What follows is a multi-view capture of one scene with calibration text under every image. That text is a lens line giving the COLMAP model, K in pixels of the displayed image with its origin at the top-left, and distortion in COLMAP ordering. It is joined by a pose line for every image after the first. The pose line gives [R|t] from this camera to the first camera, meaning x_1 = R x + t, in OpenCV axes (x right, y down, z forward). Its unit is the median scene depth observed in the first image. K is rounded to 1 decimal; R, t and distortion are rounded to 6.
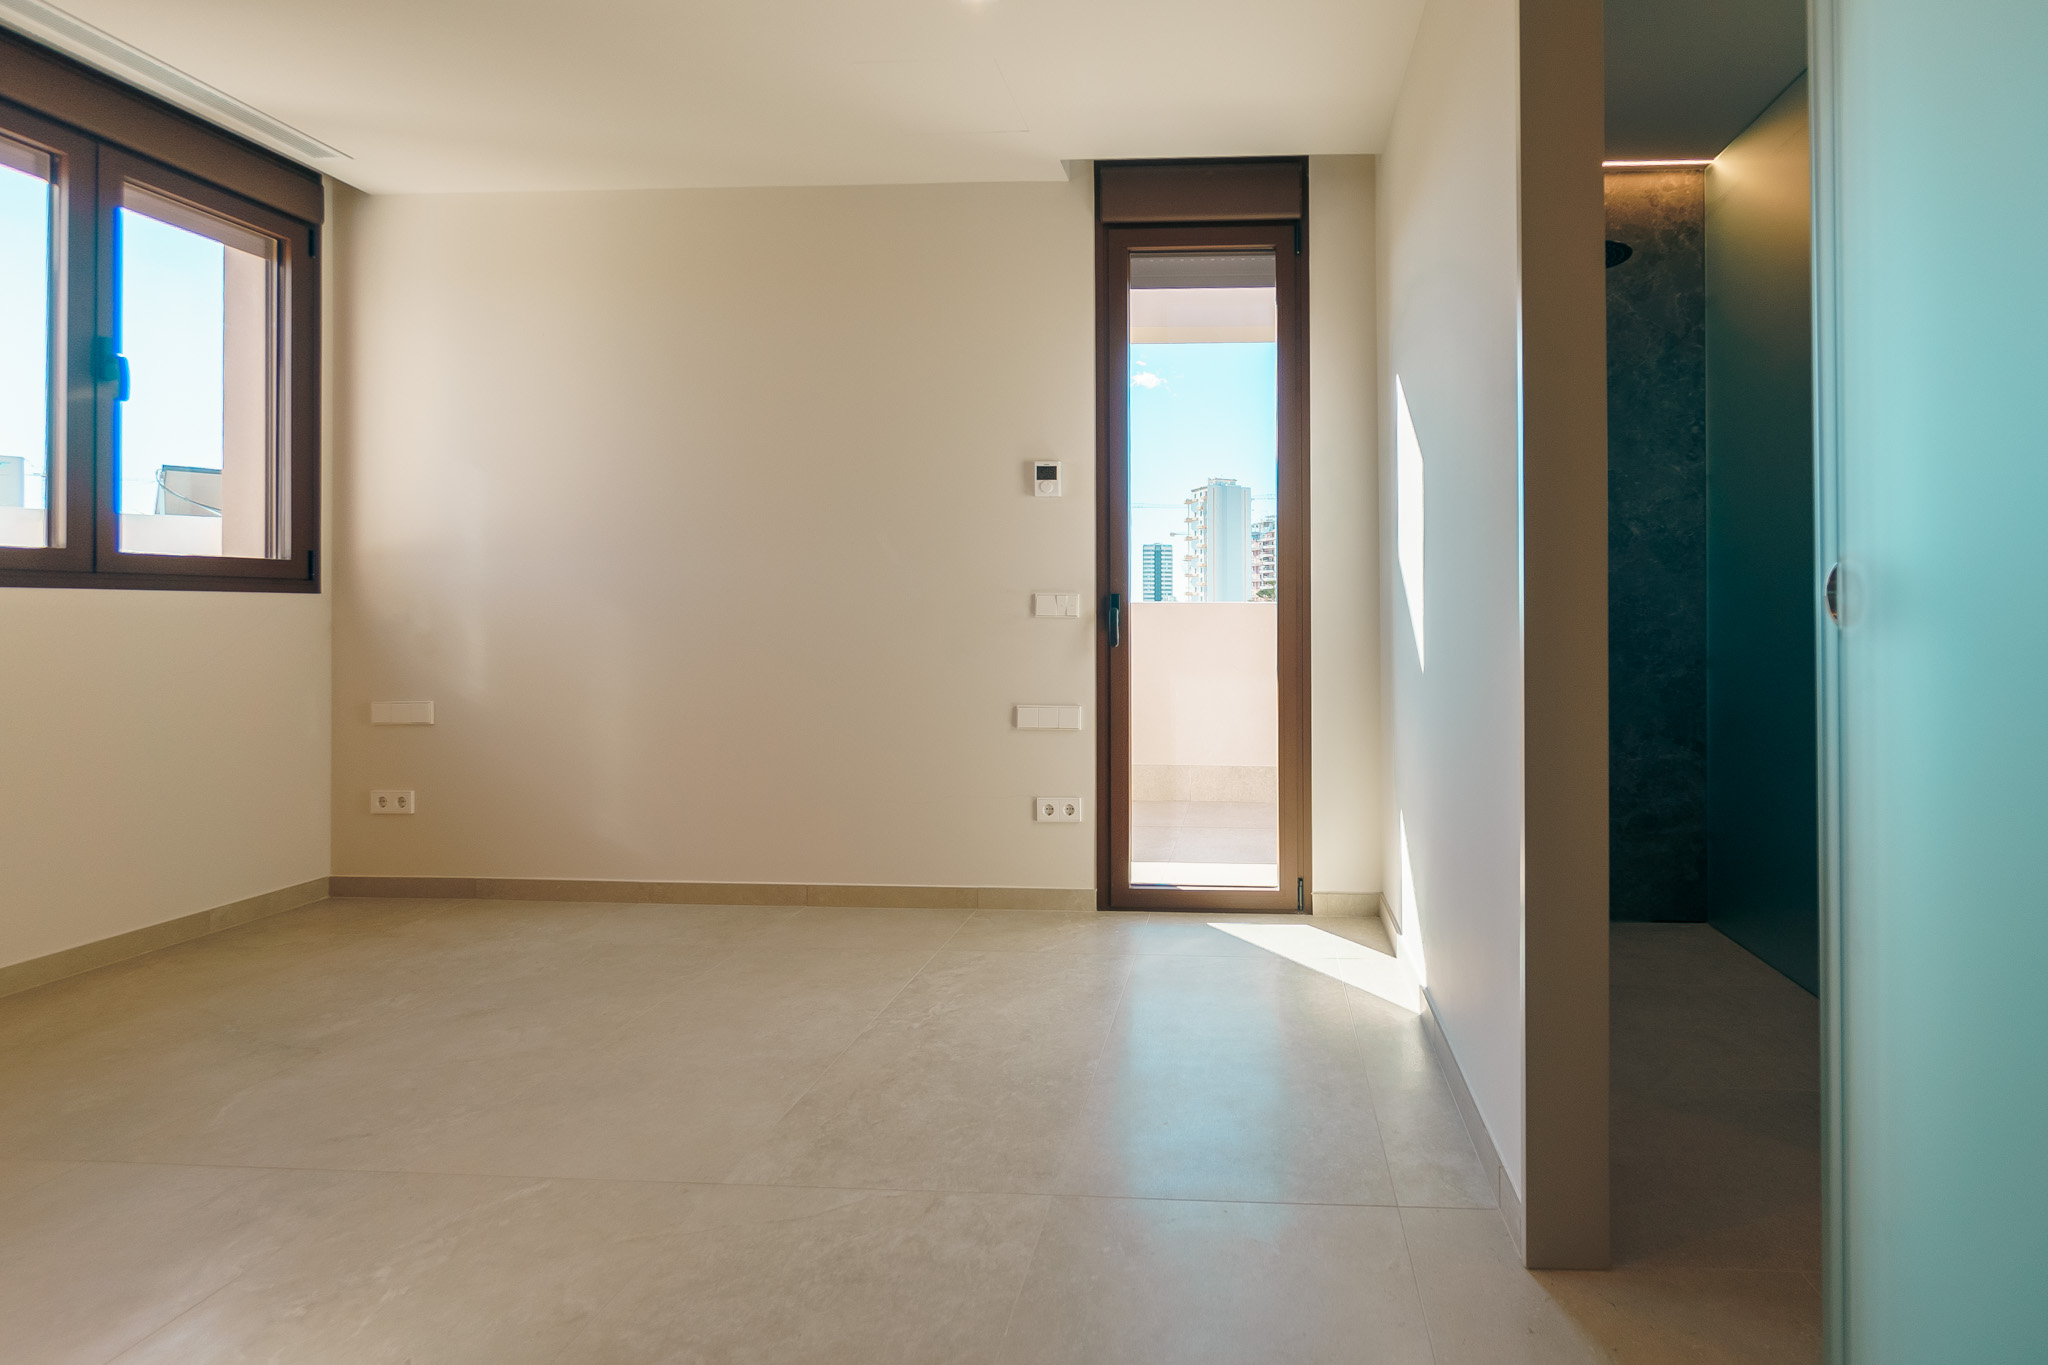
lens RADIAL K [[931.6, 0, 1024.0], [0, 931.6, 682.5], [0, 0, 1]] dist [-0.000403, 0.000183]
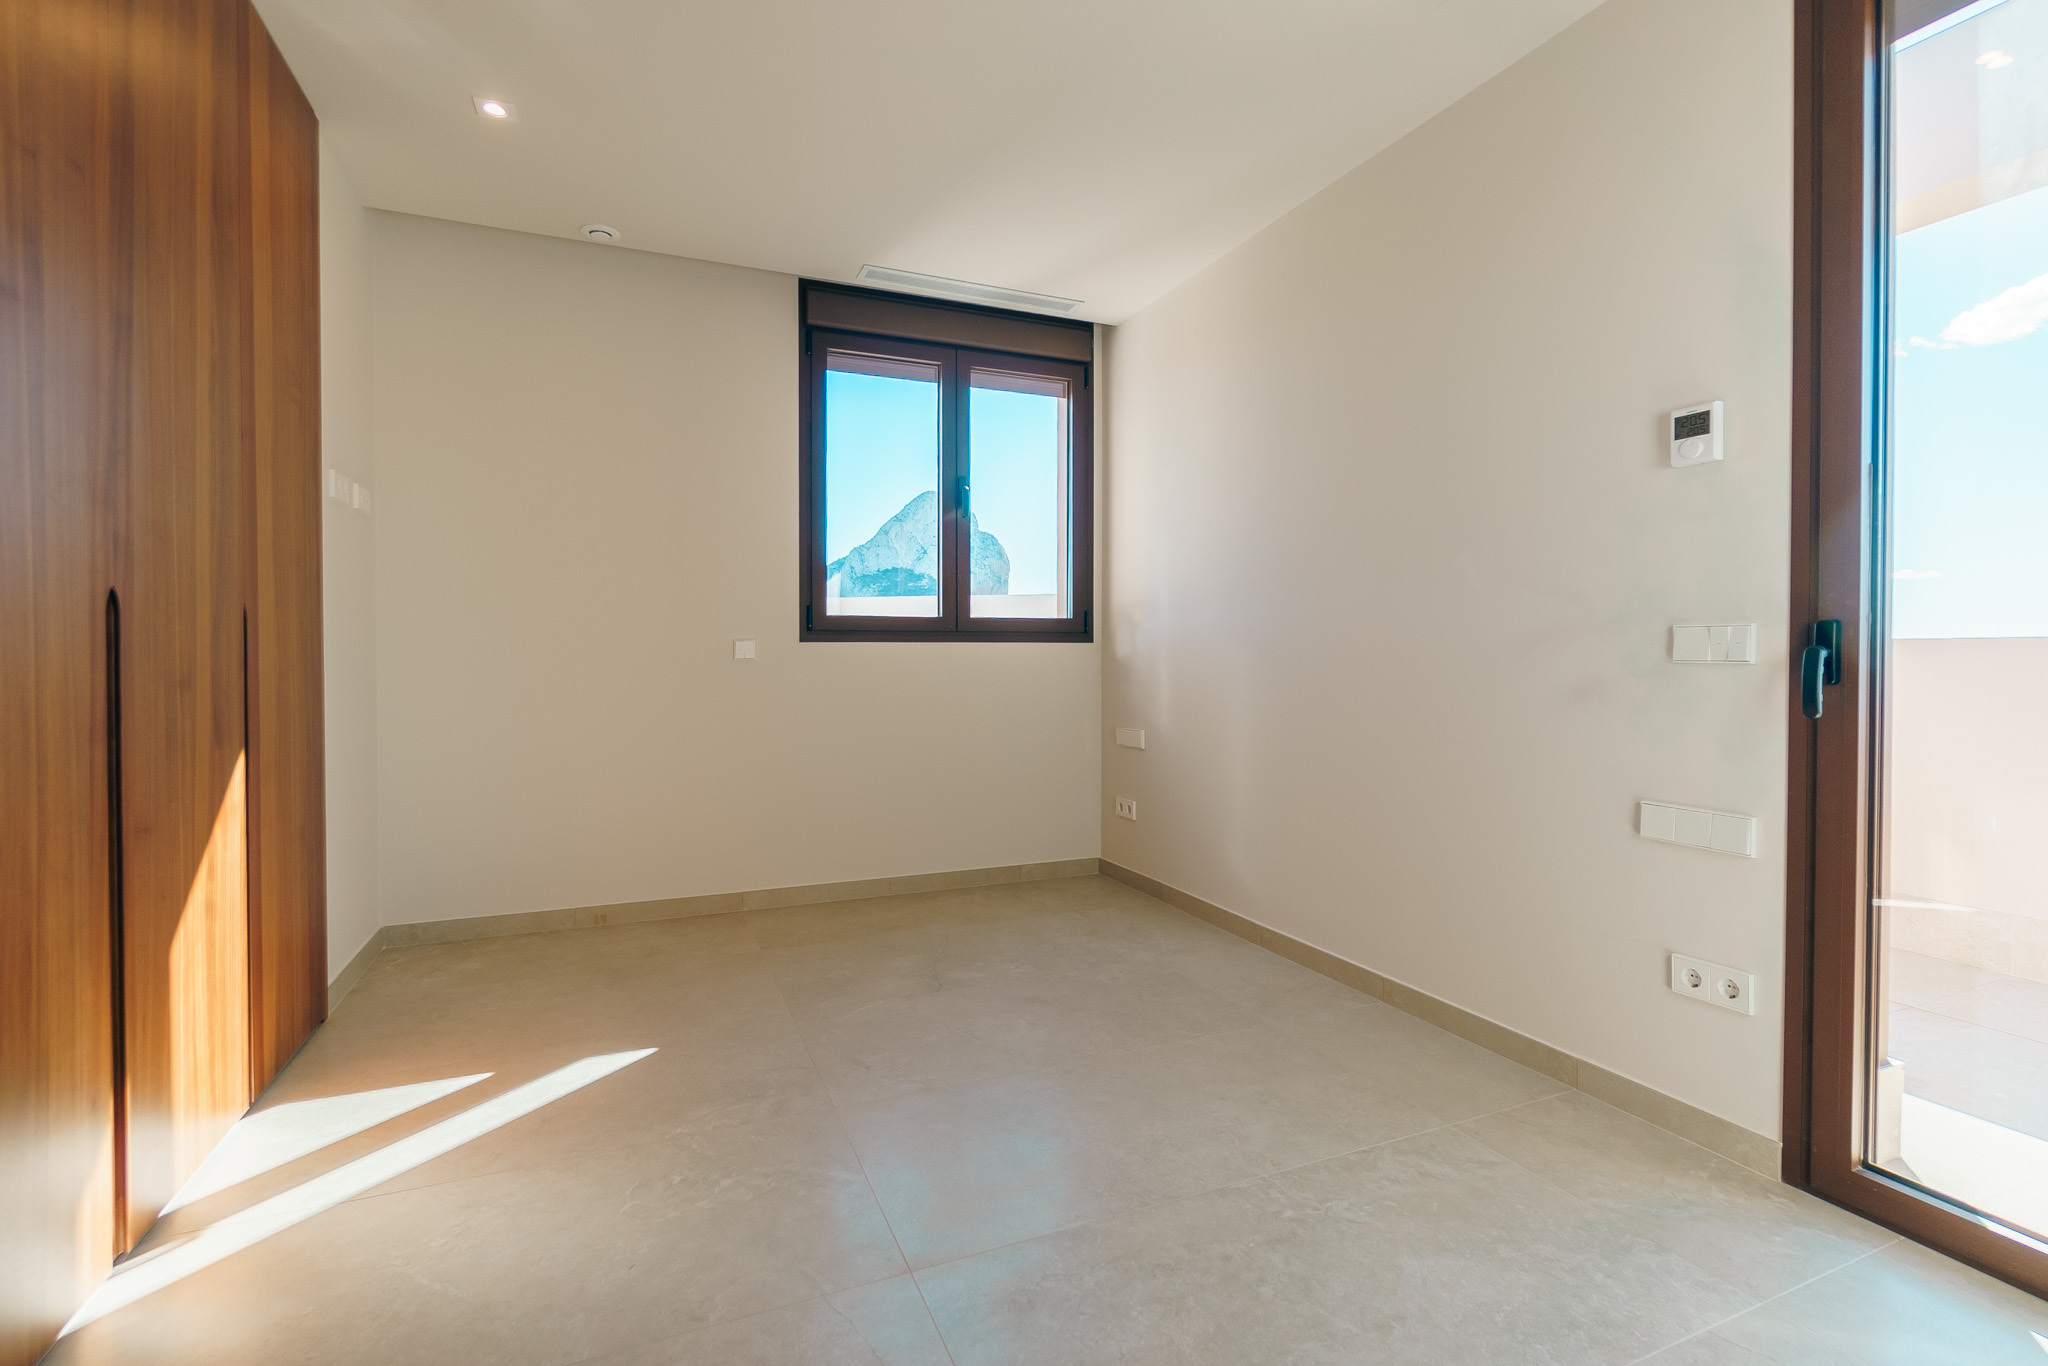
lens RADIAL K [[837.8, 0, 1023.9], [0, 837.8, 708.1], [0, 0, 1]] dist [-0.001496, -0.000098]
pose [[0.578002, 0.048079, -0.814617, 0.211561], [-0.059683, 0.998080, 0.016560, -0.023023], [0.813850, 0.039047, 0.579762, 0.317982]]
